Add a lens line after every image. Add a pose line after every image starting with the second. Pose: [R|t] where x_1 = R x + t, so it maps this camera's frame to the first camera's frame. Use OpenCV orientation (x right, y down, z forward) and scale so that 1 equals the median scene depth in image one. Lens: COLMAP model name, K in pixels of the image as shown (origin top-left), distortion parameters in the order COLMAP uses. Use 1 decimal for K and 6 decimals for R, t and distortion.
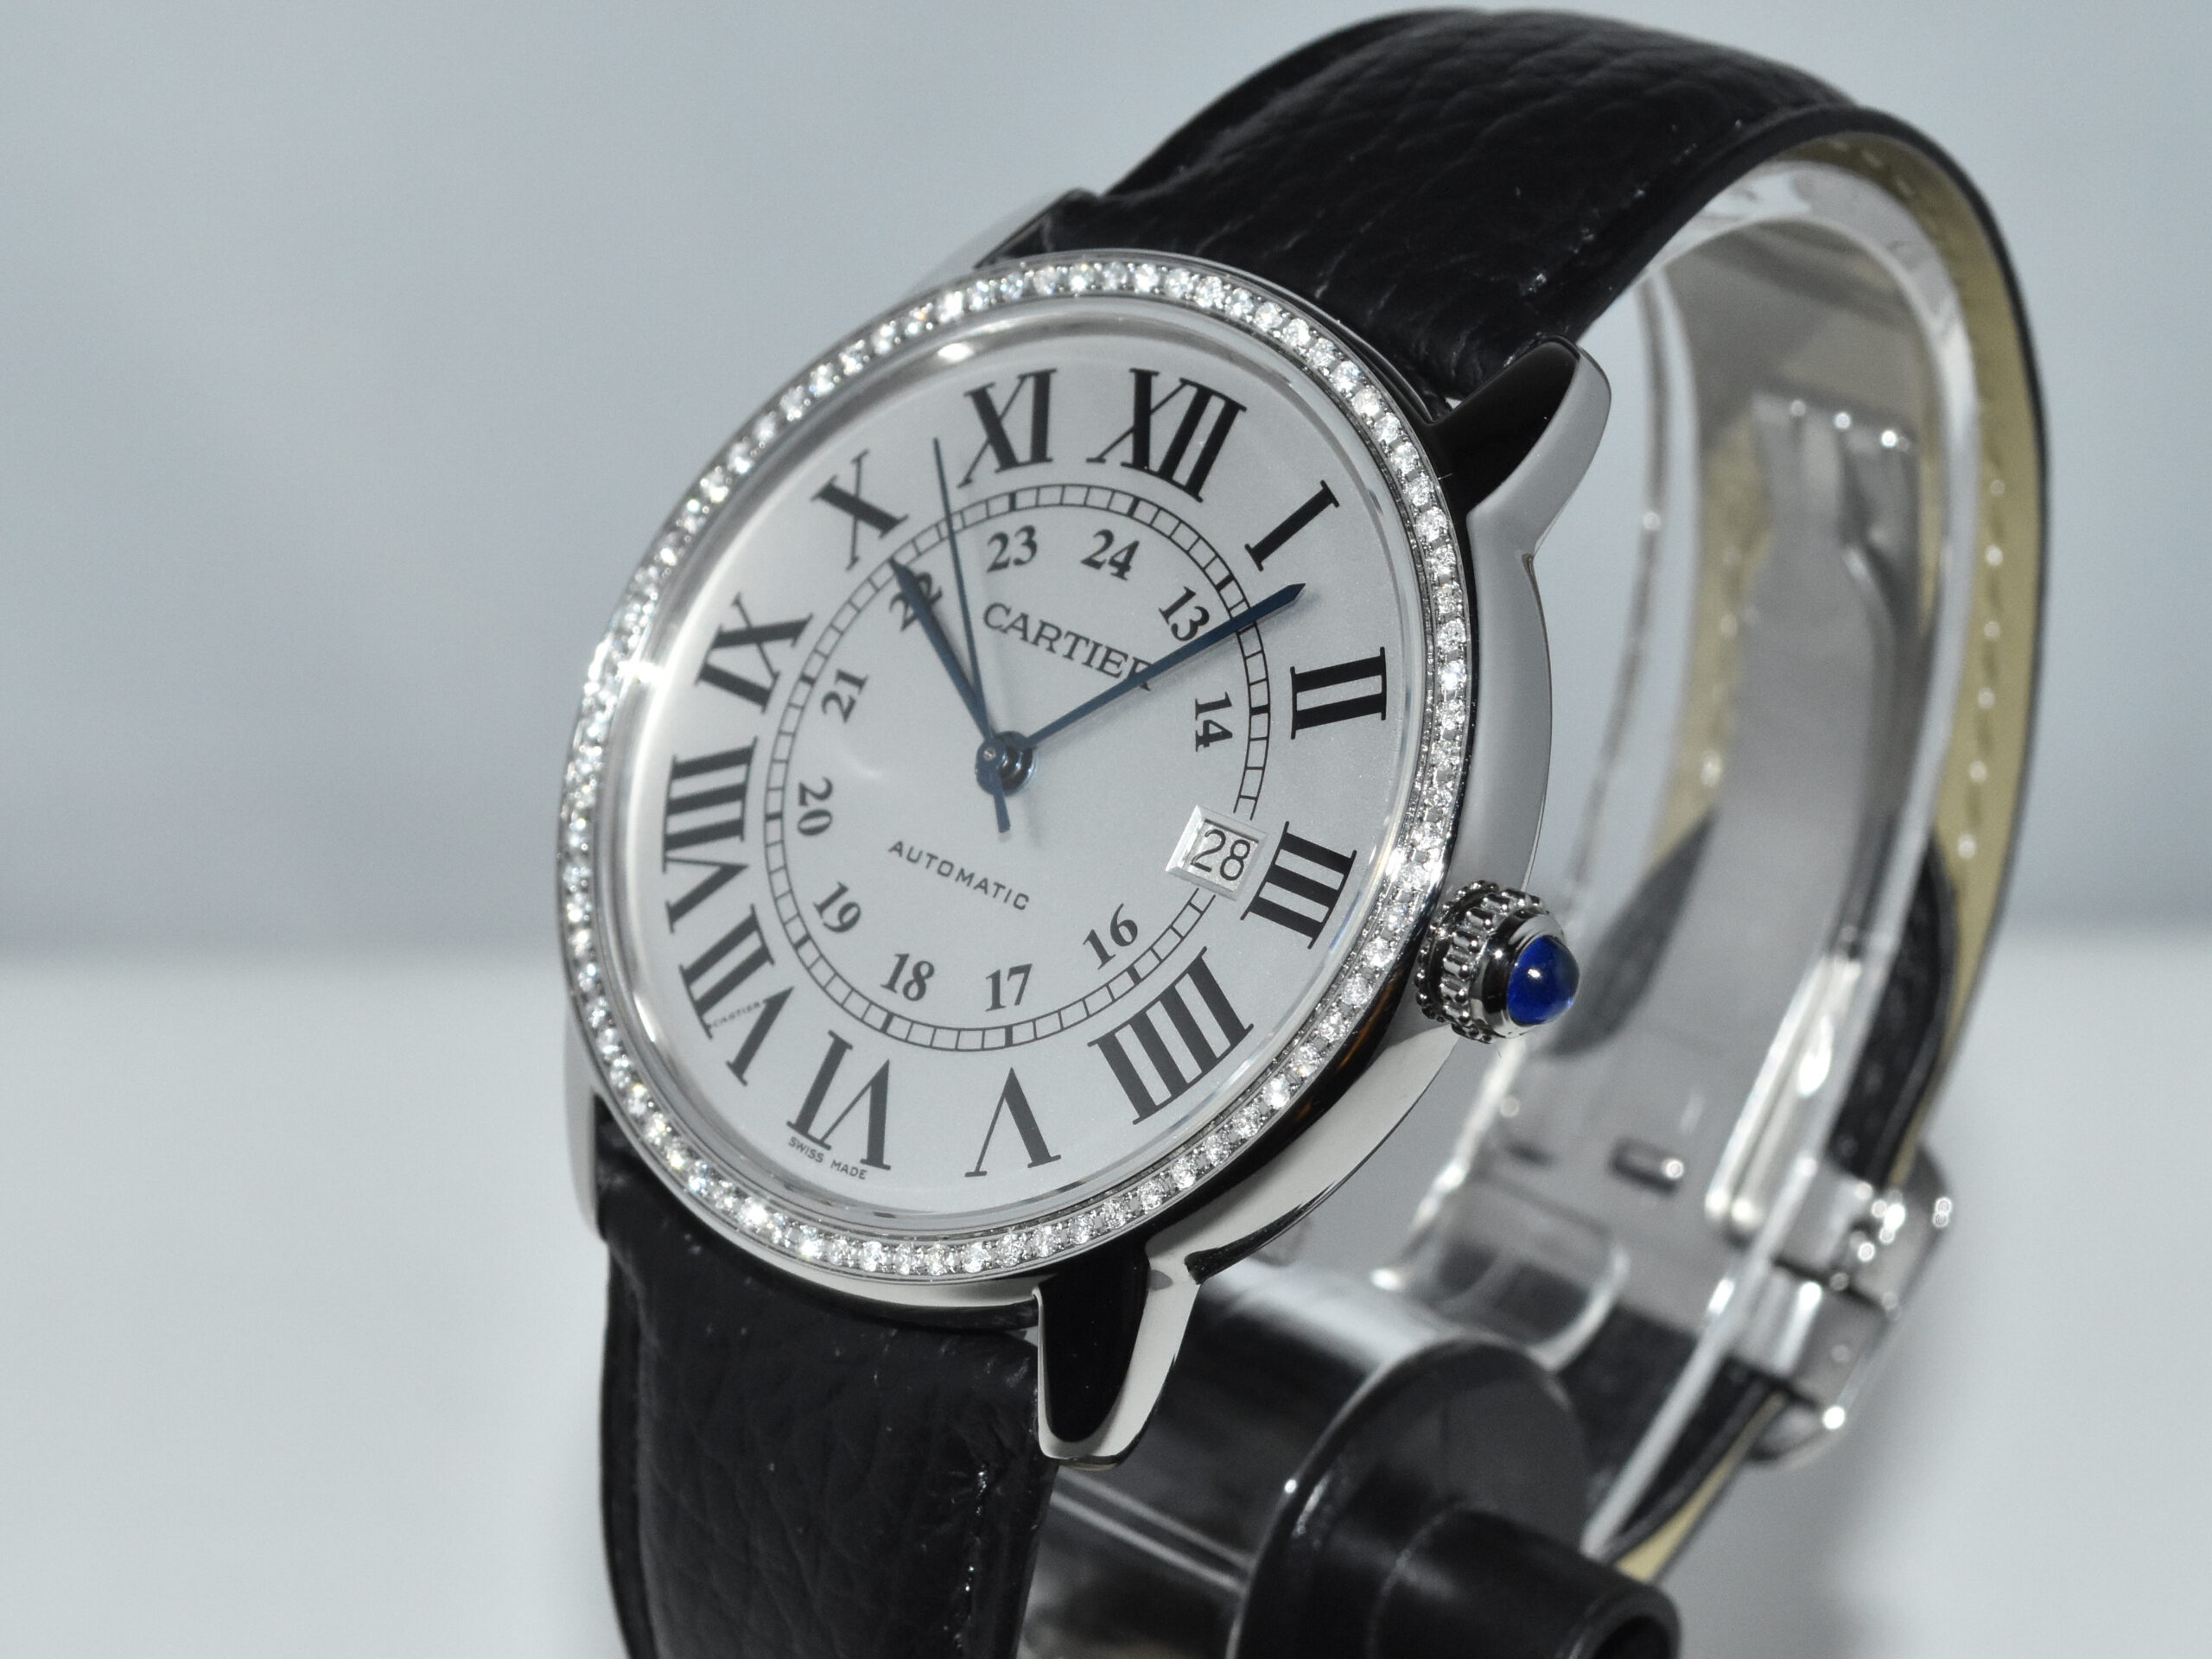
lens RADIAL K [[5391.9, 0, 1071.0], [0, 5391.9, 965.8], [0, 0, 1]] dist [0.043885, 0.000000]
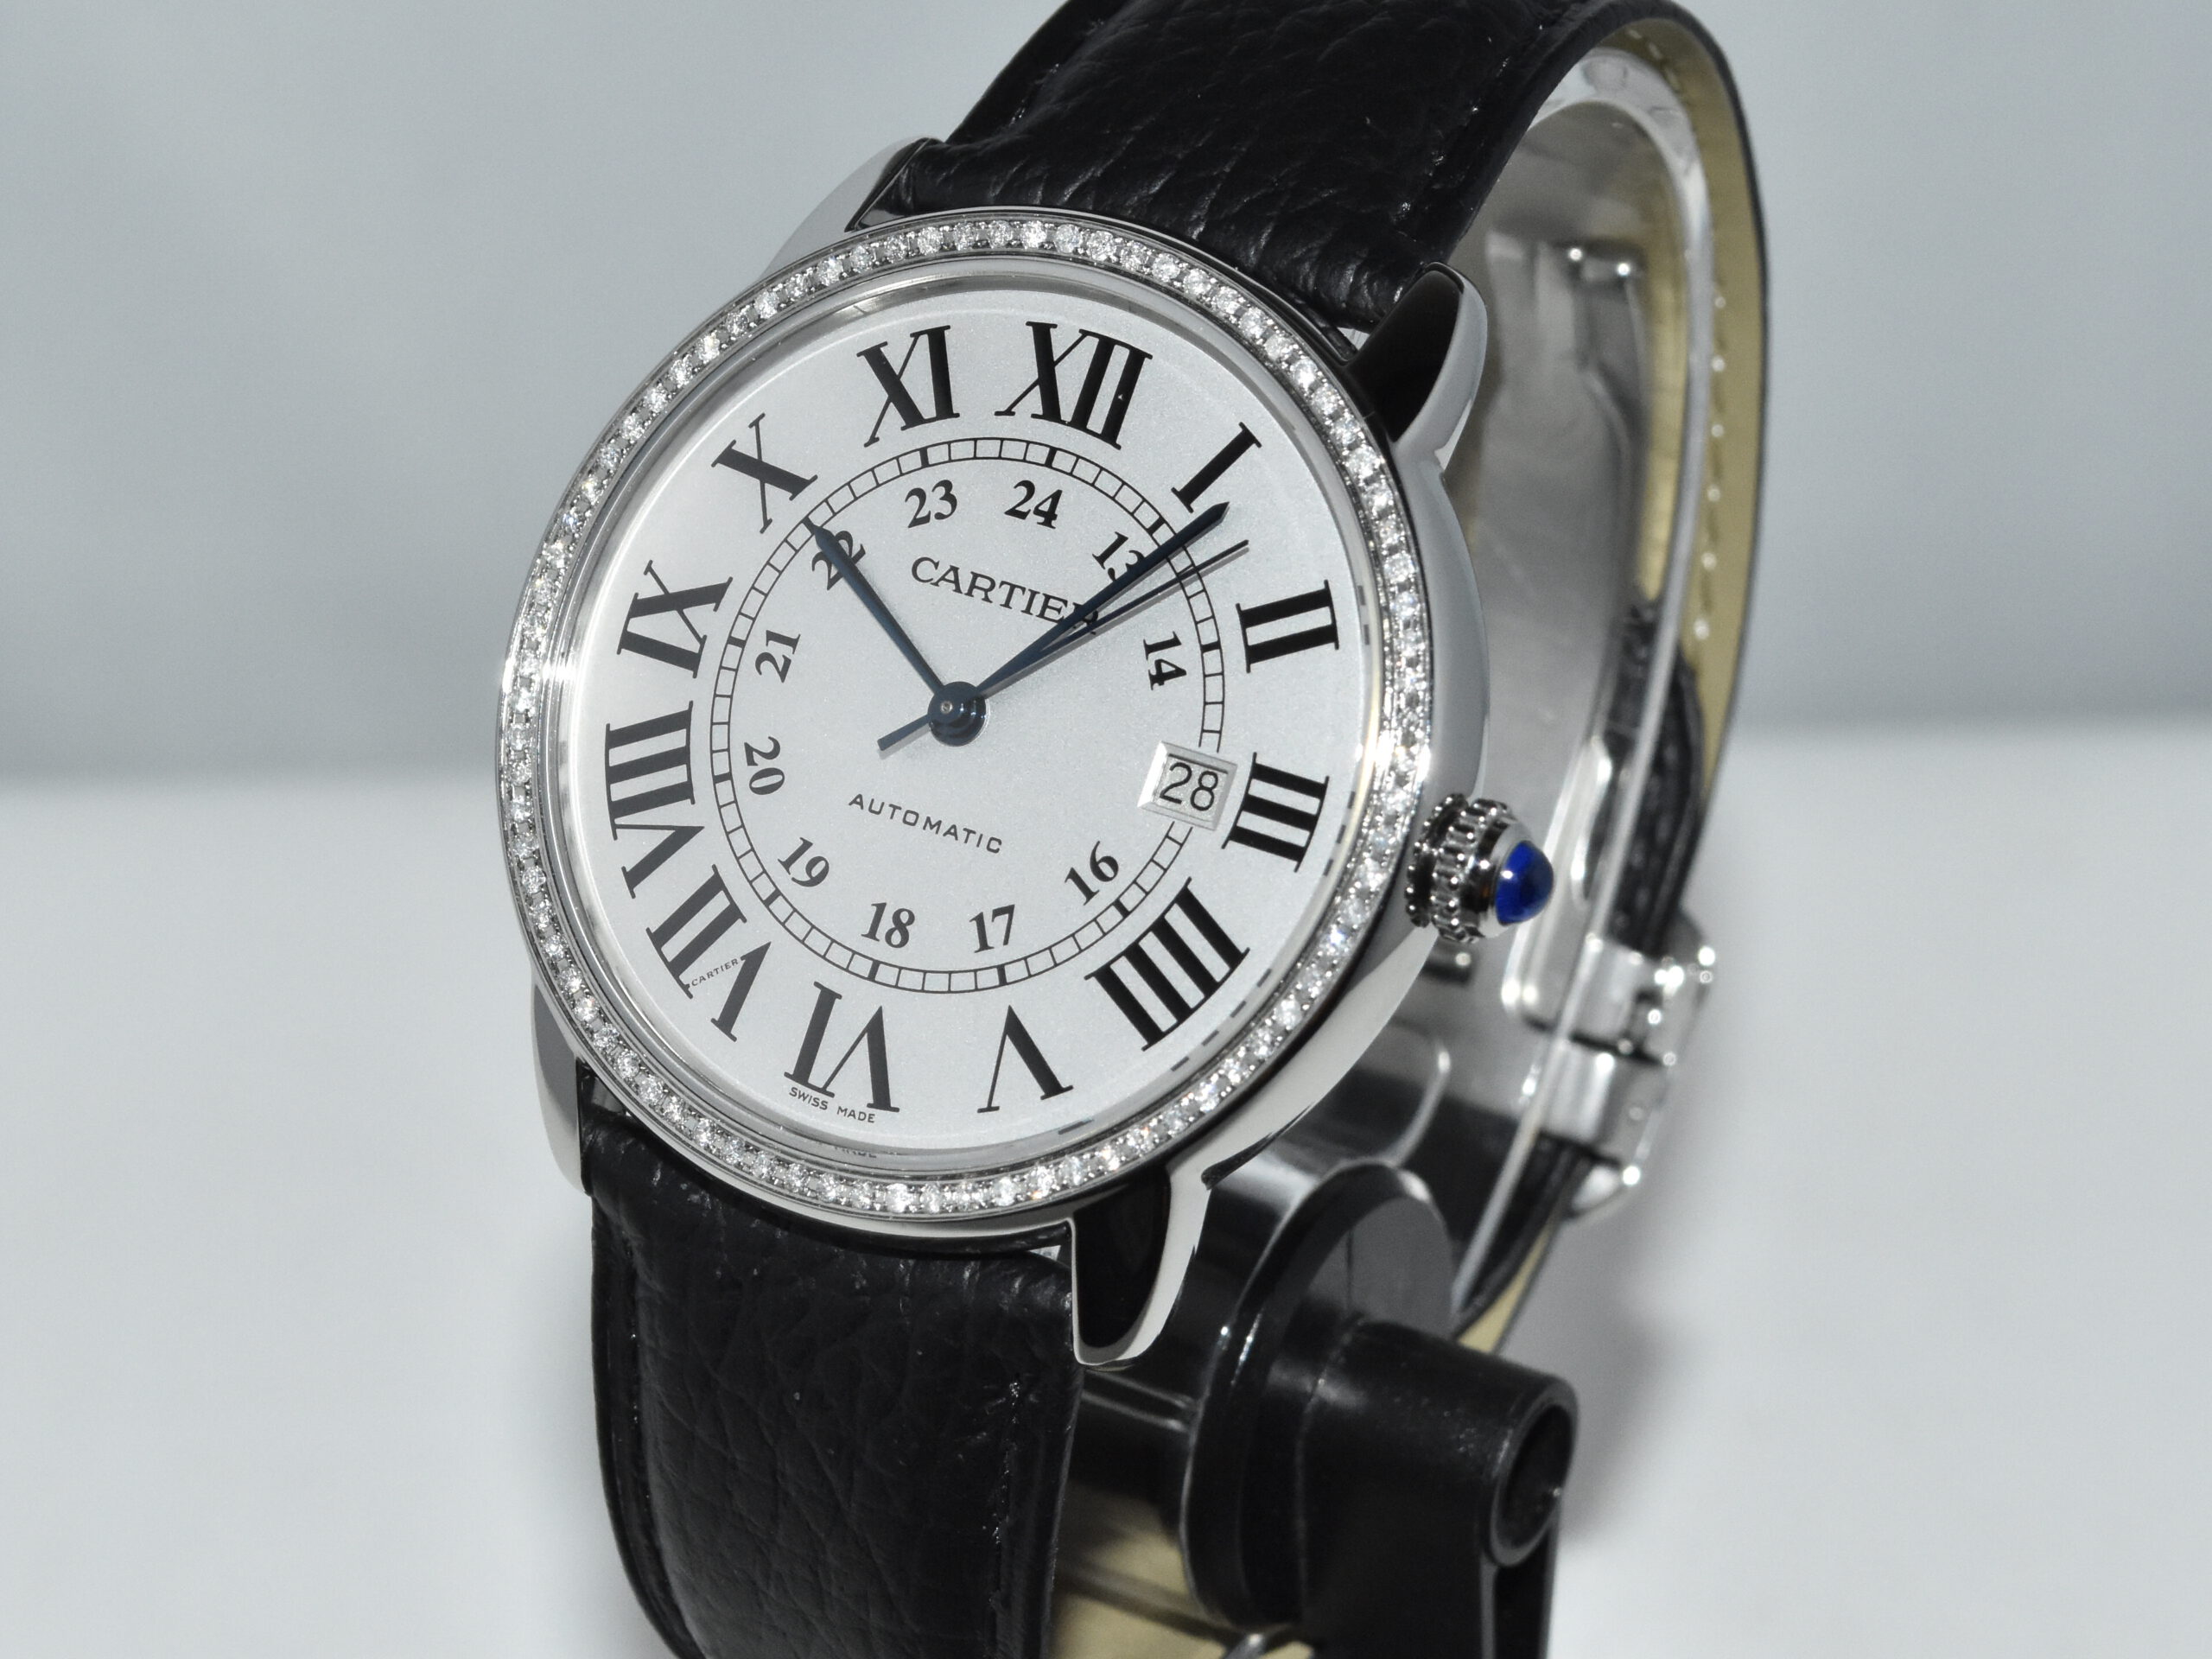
lens RADIAL K [[5391.9, 0, 1104.9], [0, 5391.9, 818.4], [0, 0, 1]] dist [0.043885, 0.000000]
pose [[0.978888, -0.110907, 0.171691, -0.166243], [0.099310, 0.992245, 0.074747, -0.092492], [-0.178649, -0.056118, 0.982311, -0.039431]]
